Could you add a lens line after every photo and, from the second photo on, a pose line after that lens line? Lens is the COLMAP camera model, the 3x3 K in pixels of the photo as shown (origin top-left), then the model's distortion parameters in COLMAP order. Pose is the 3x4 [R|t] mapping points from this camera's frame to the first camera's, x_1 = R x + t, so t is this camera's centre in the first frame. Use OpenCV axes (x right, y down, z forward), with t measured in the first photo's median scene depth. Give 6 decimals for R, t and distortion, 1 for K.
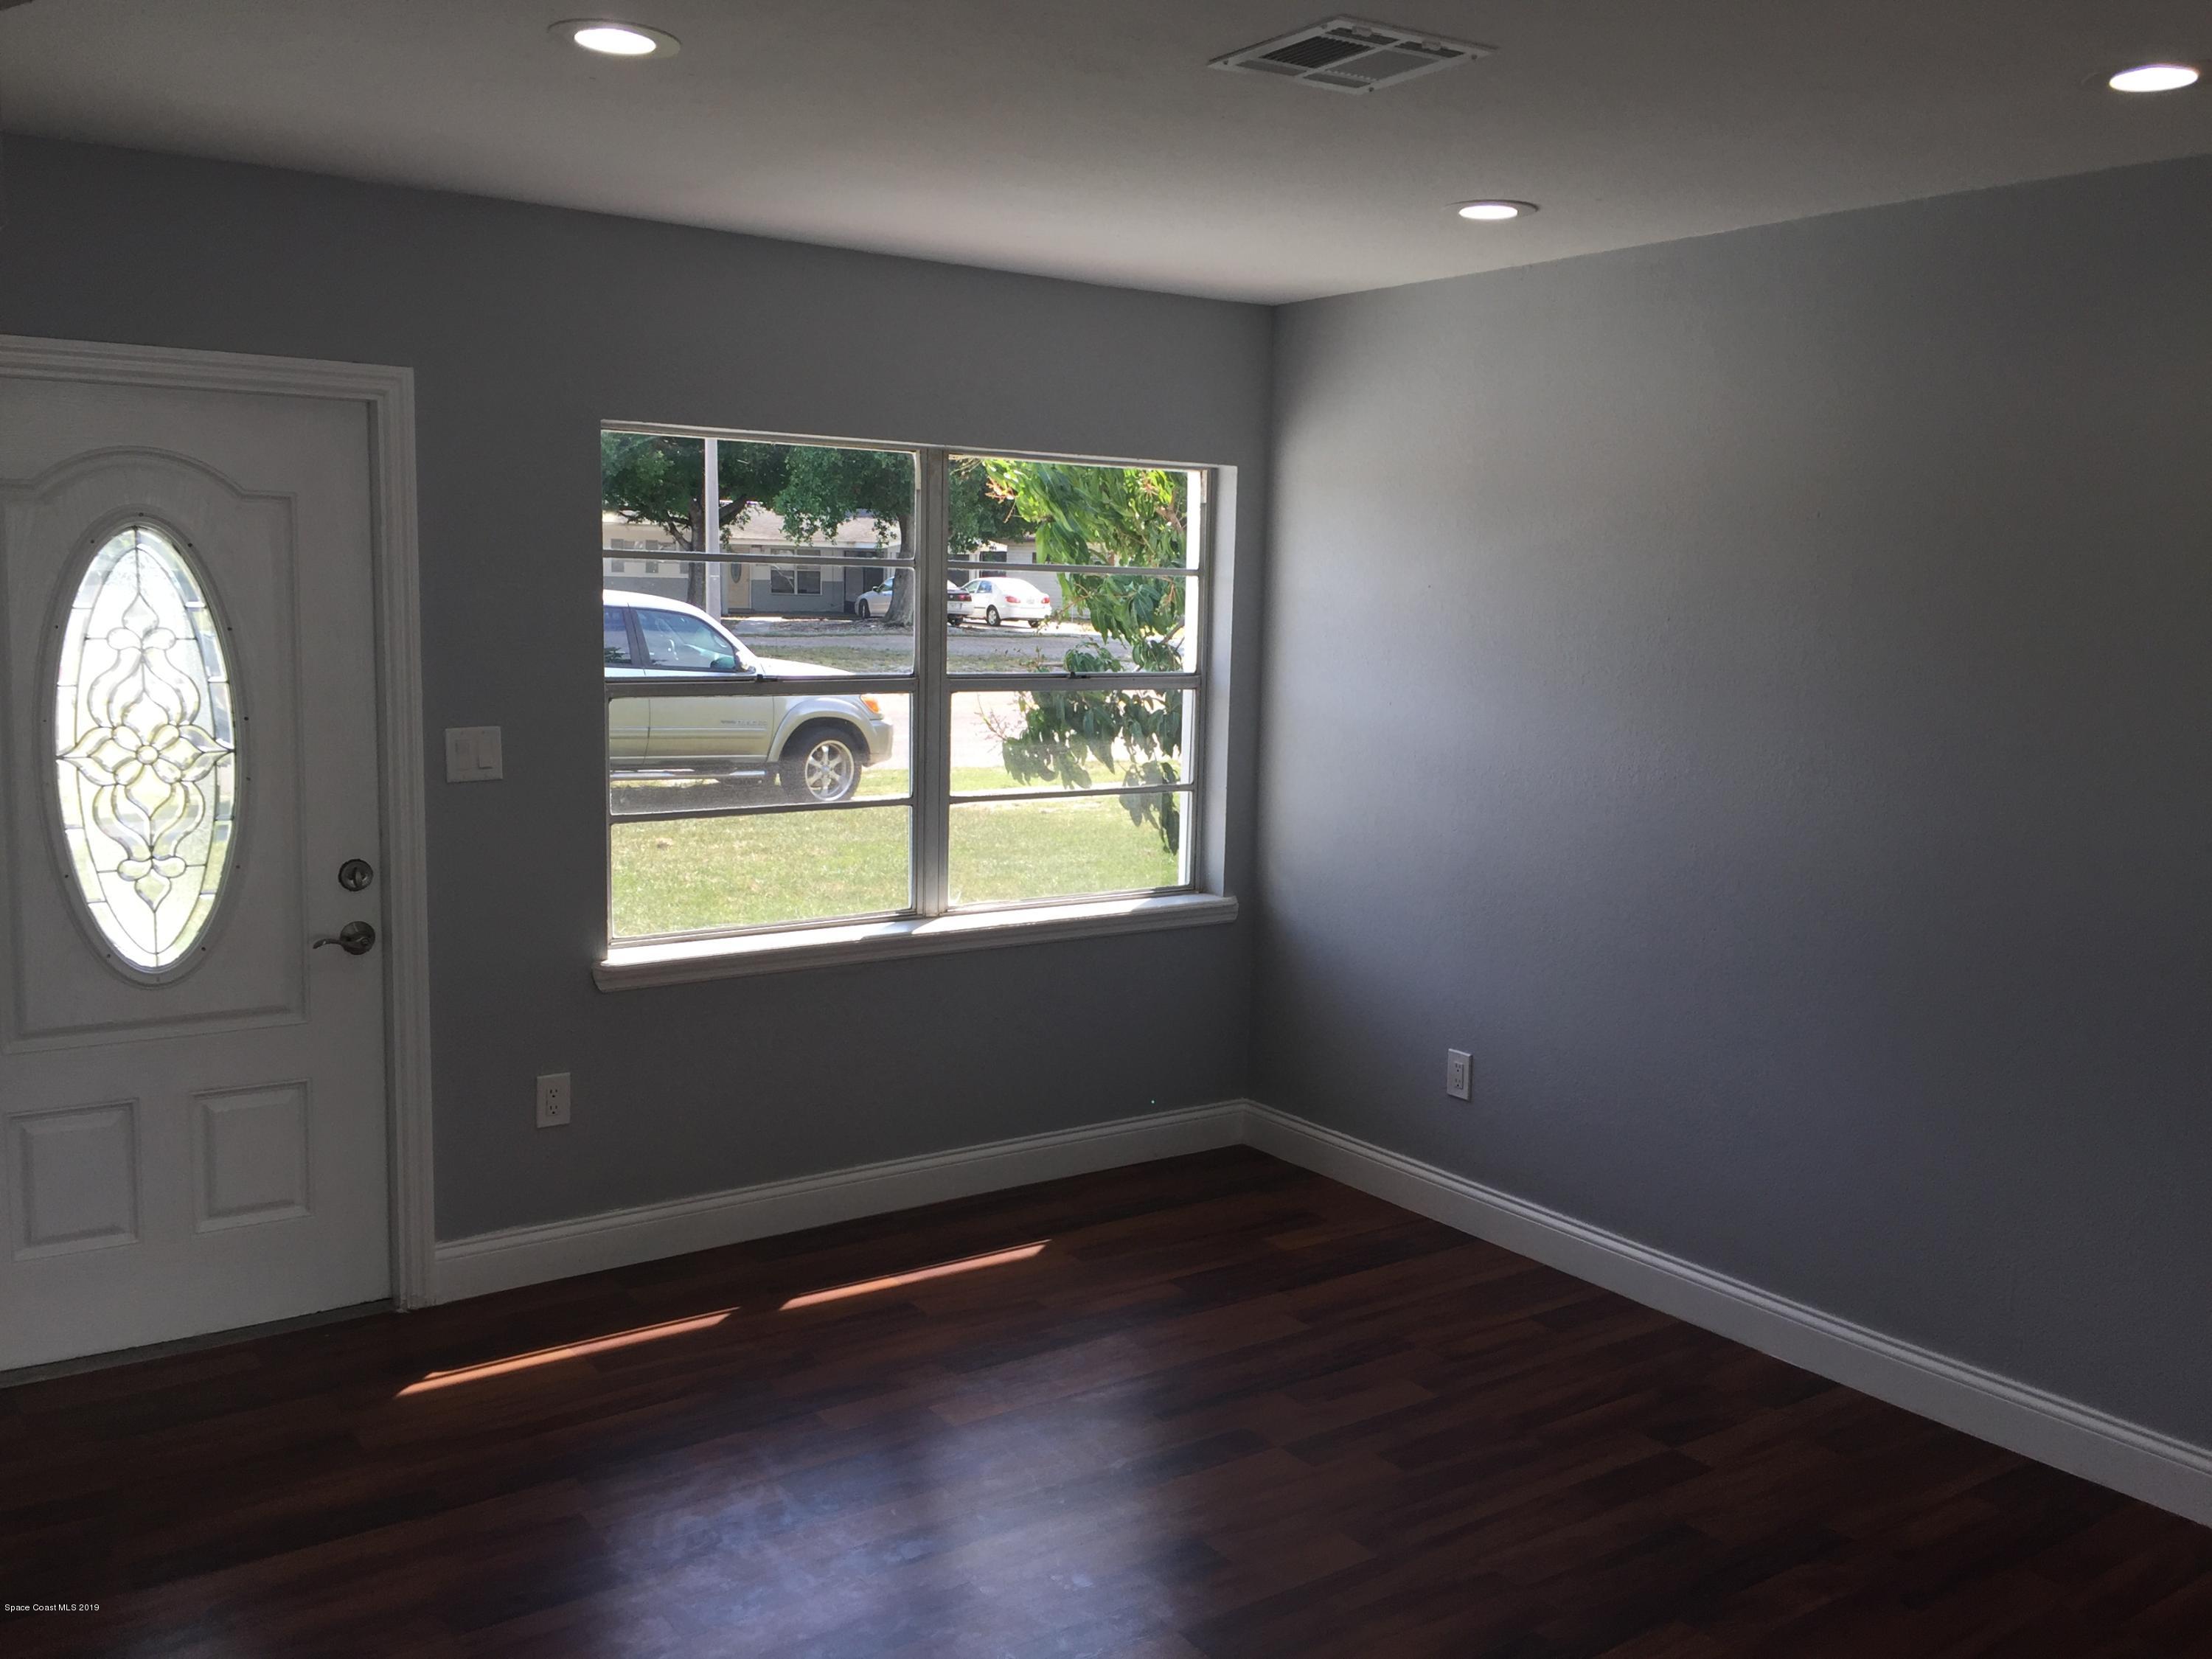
lens RADIAL K [[1912.1, 0, 1119.2], [0, 1912.1, 824.4], [0, 0, 1]] dist [0.018142, 0.003658]
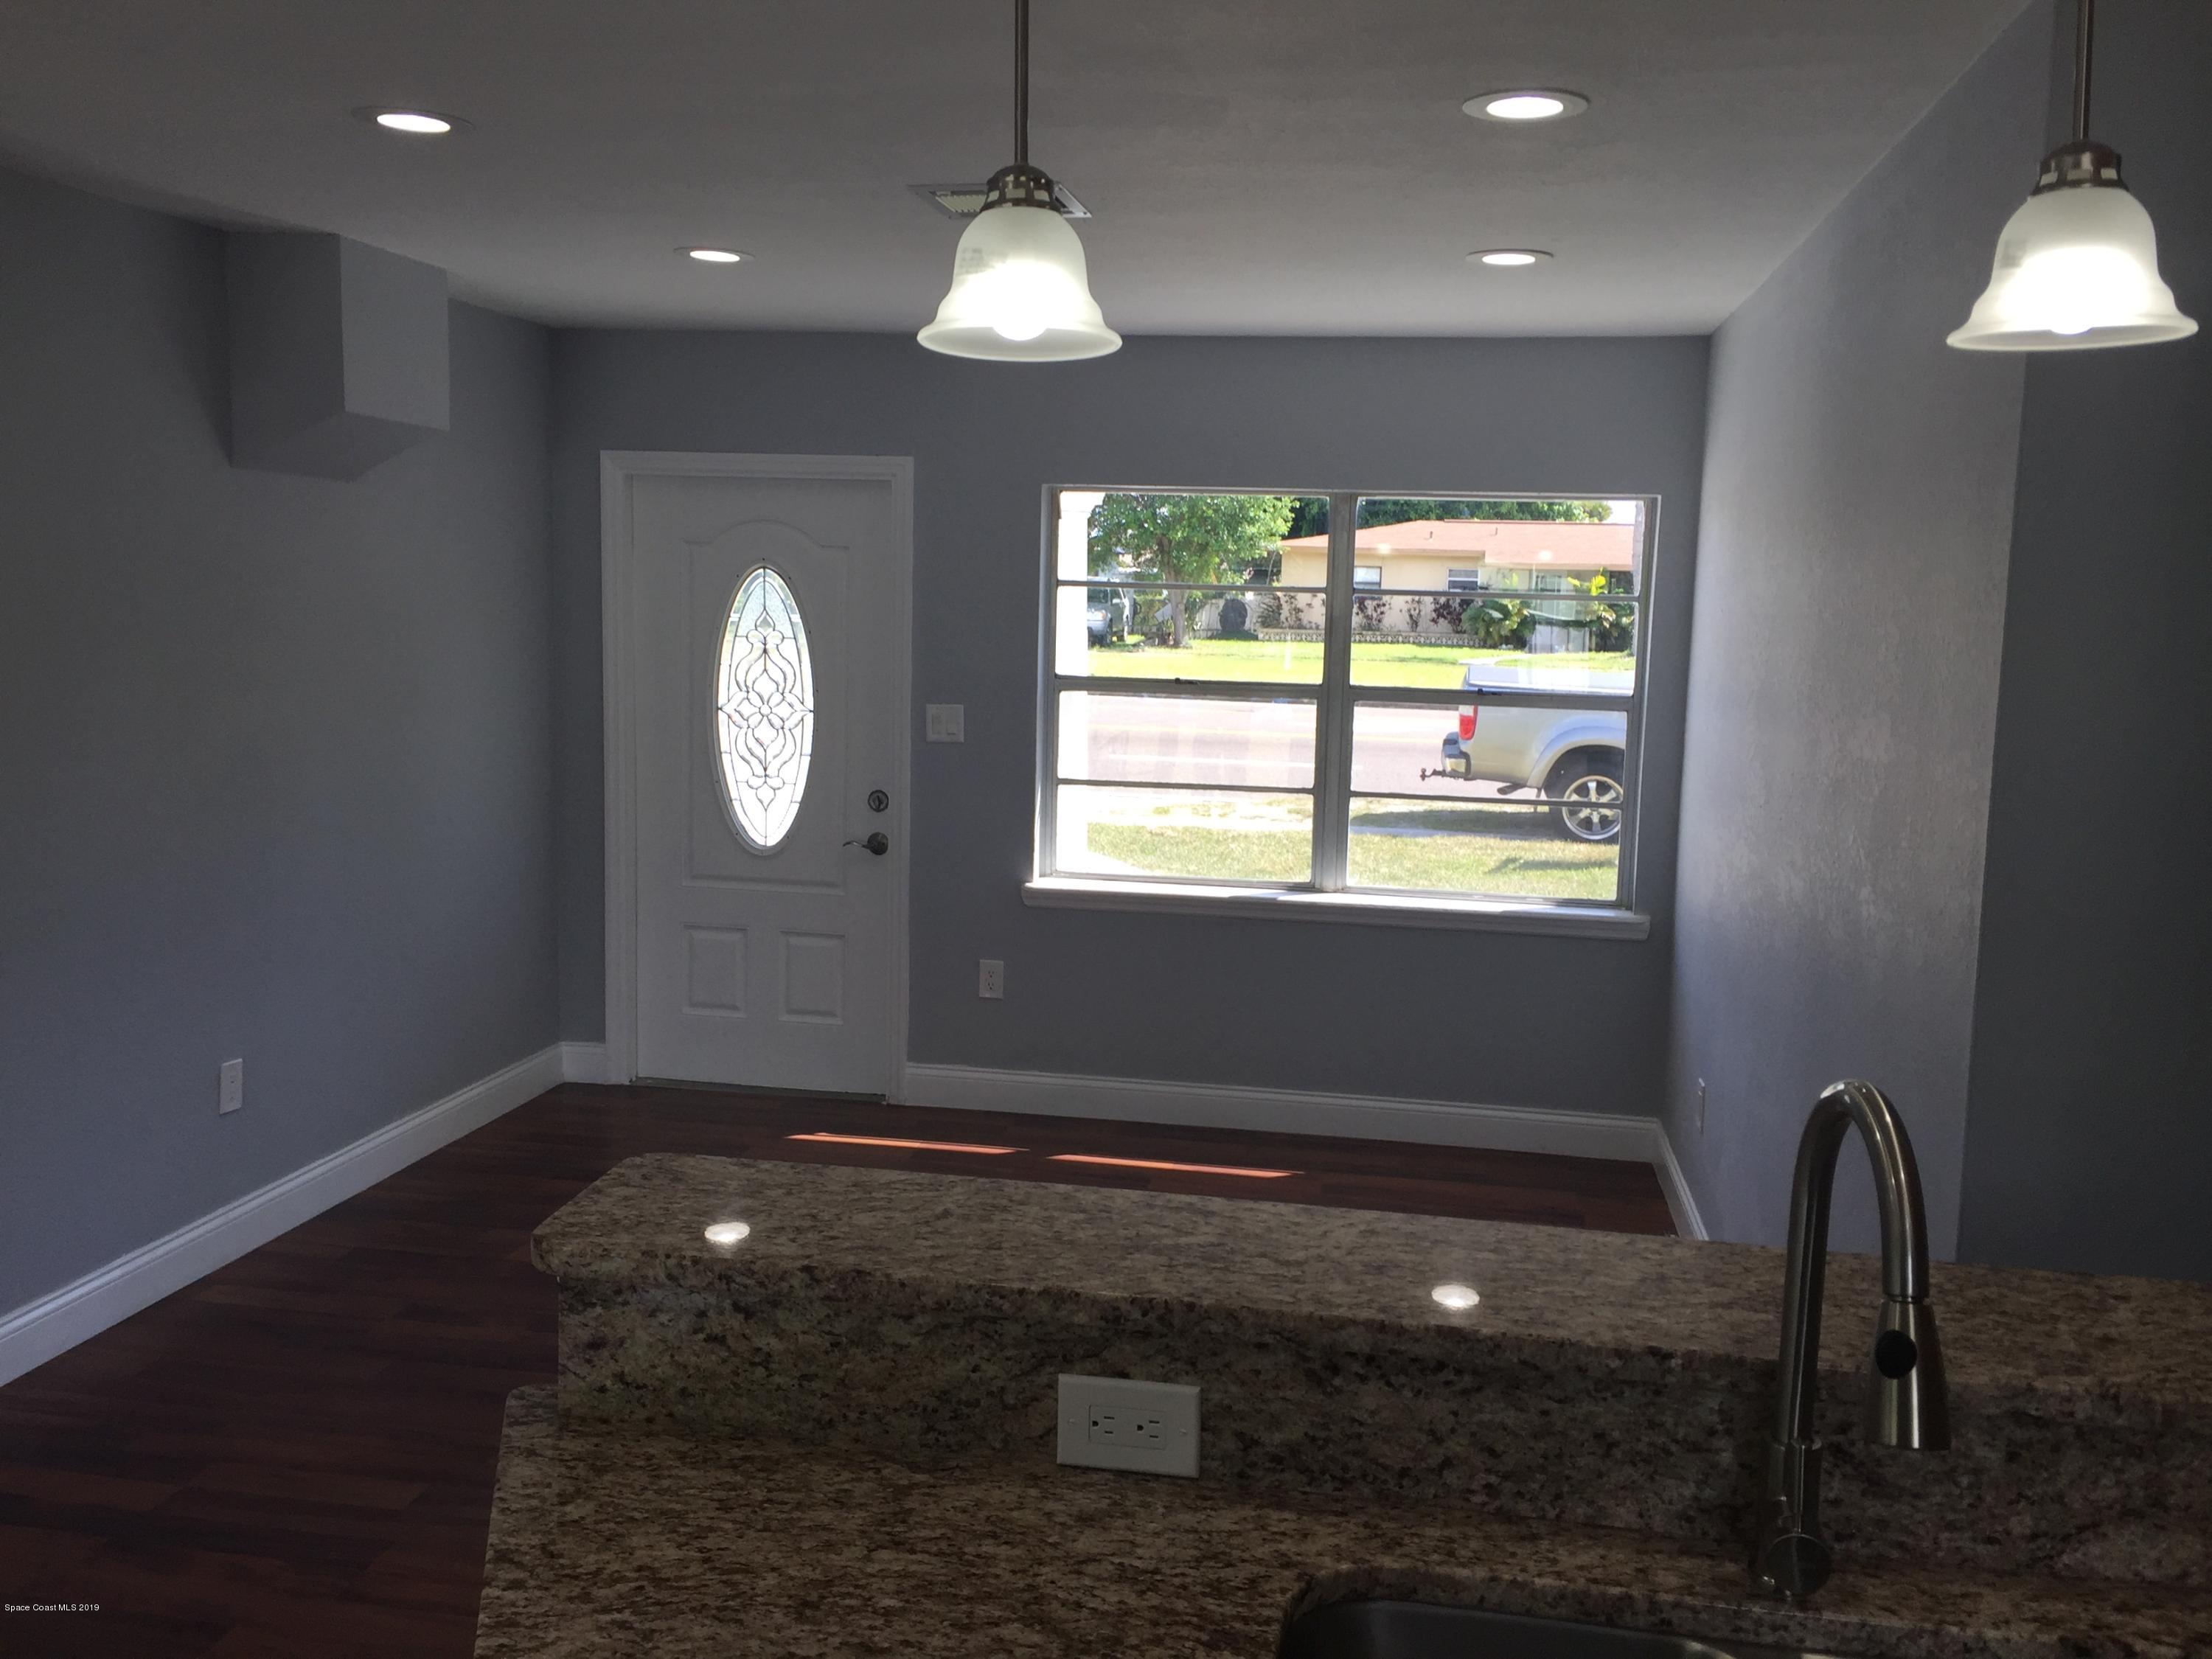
lens RADIAL K [[1912.1, 0, 1109.2], [0, 1912.1, 825.5], [0, 0, 1]] dist [0.018142, 0.003658]
pose [[0.688514, 0.089994, -0.719618, 0.696095], [-0.099203, 0.994631, 0.029471, -0.014023], [0.718406, 0.051097, 0.693745, 0.096598]]
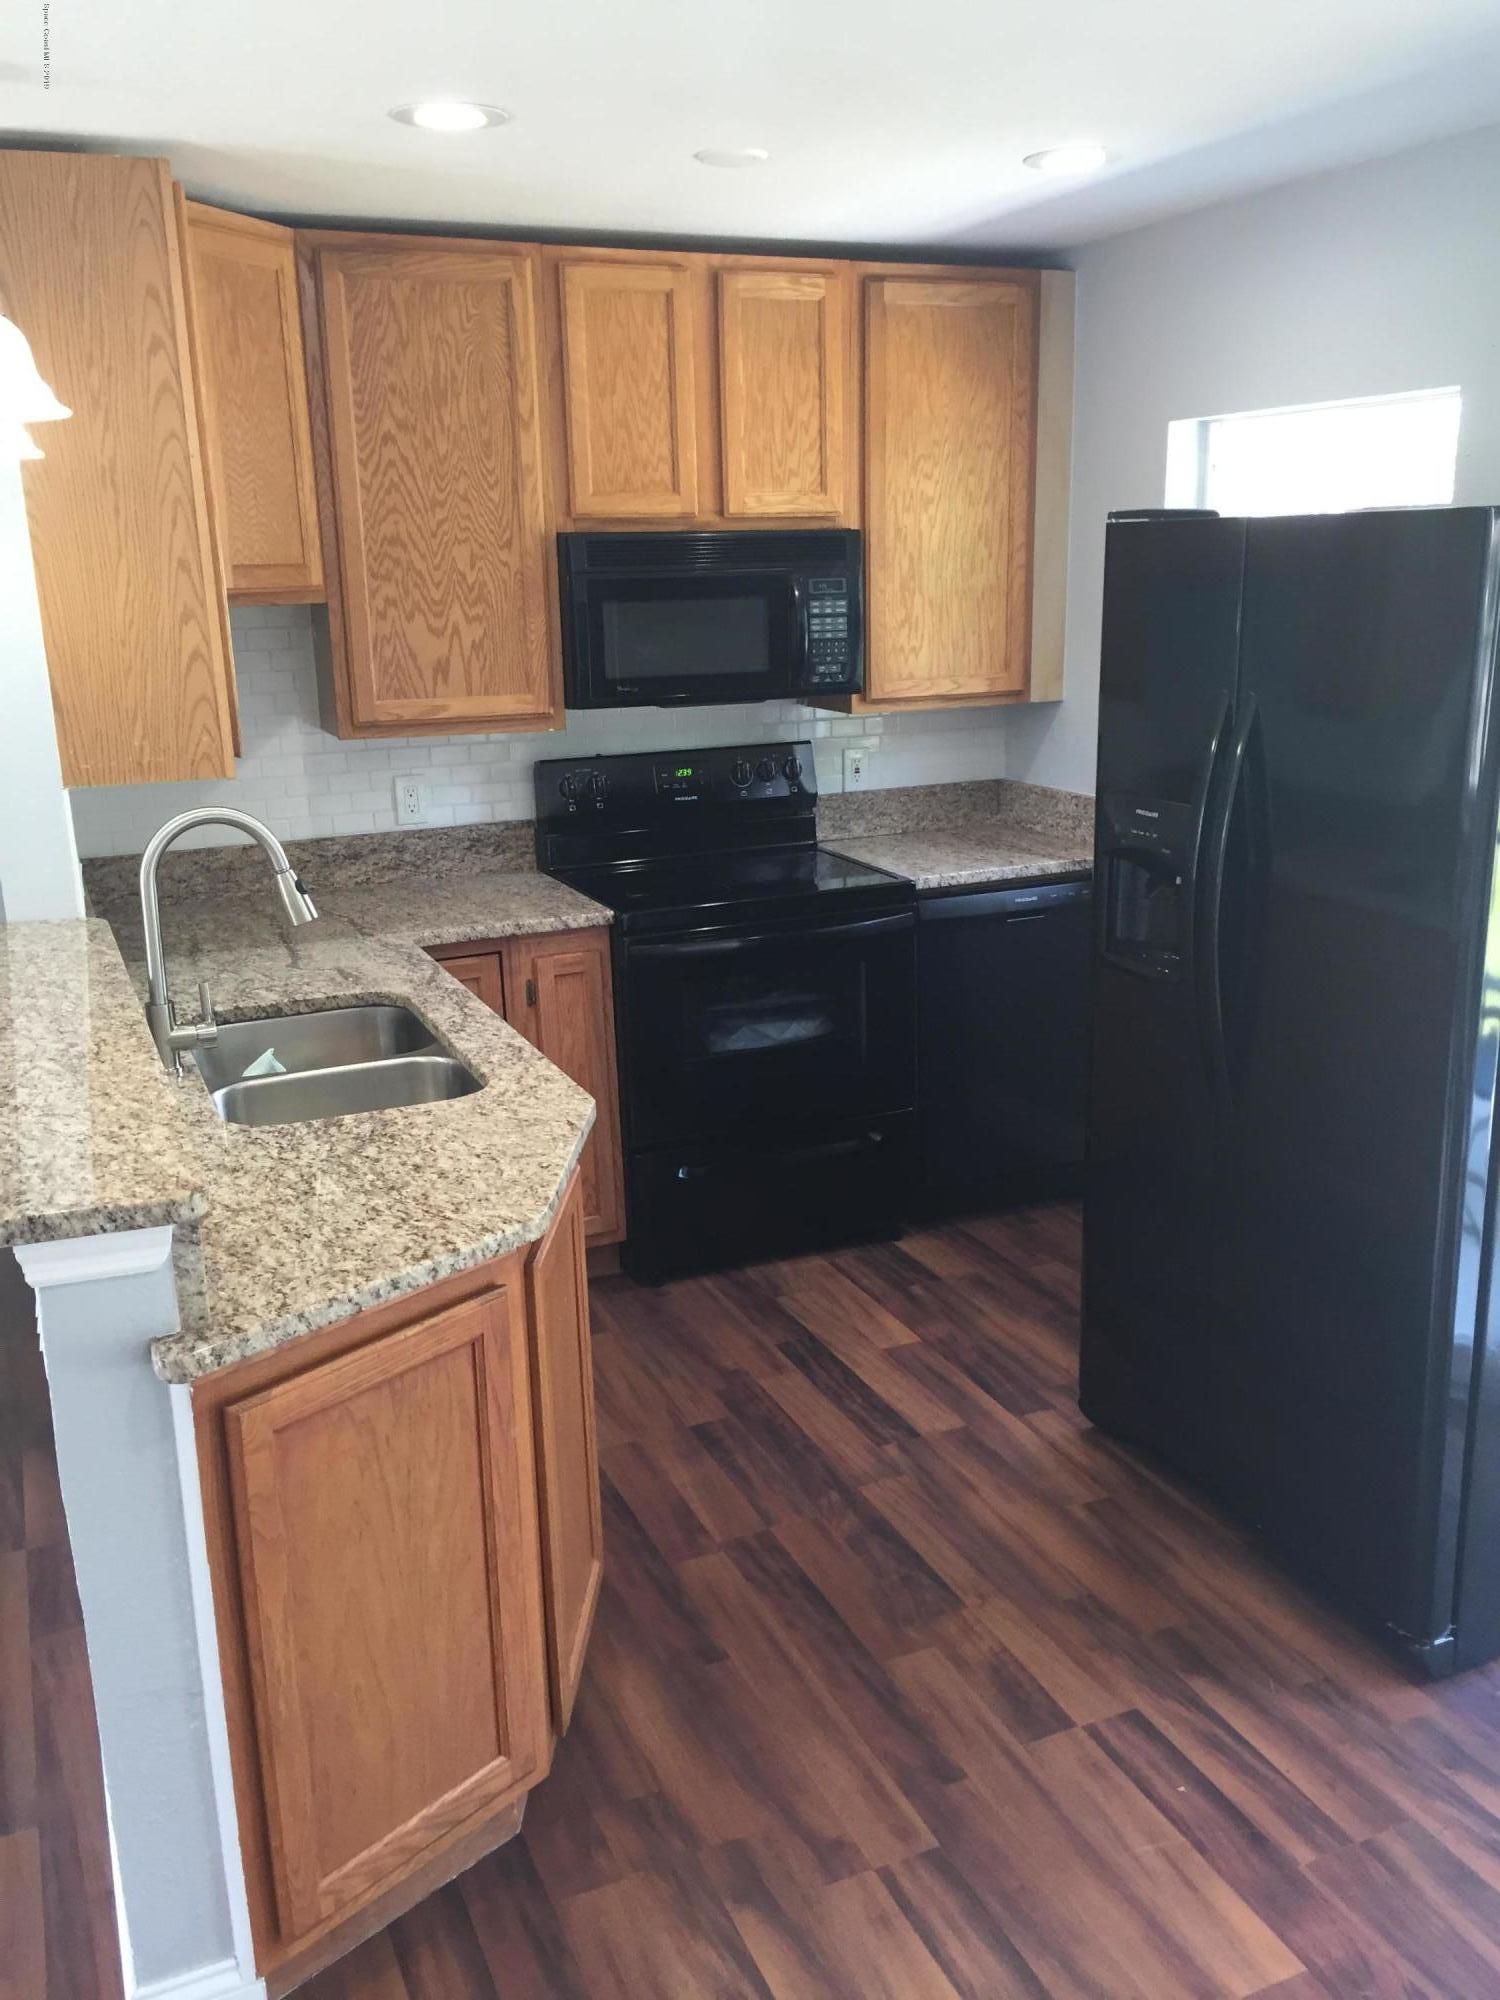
lens RADIAL K [[1728.9, 0, 751.2], [0, 1728.9, 1001.0], [0, 0, 1]] dist [0.018142, 0.003658]
pose [[0.229552, -0.270139, 0.935057, -1.228679], [0.141281, 0.959784, 0.242599, -0.067718], [-0.962988, 0.076417, 0.258486, -0.034691]]
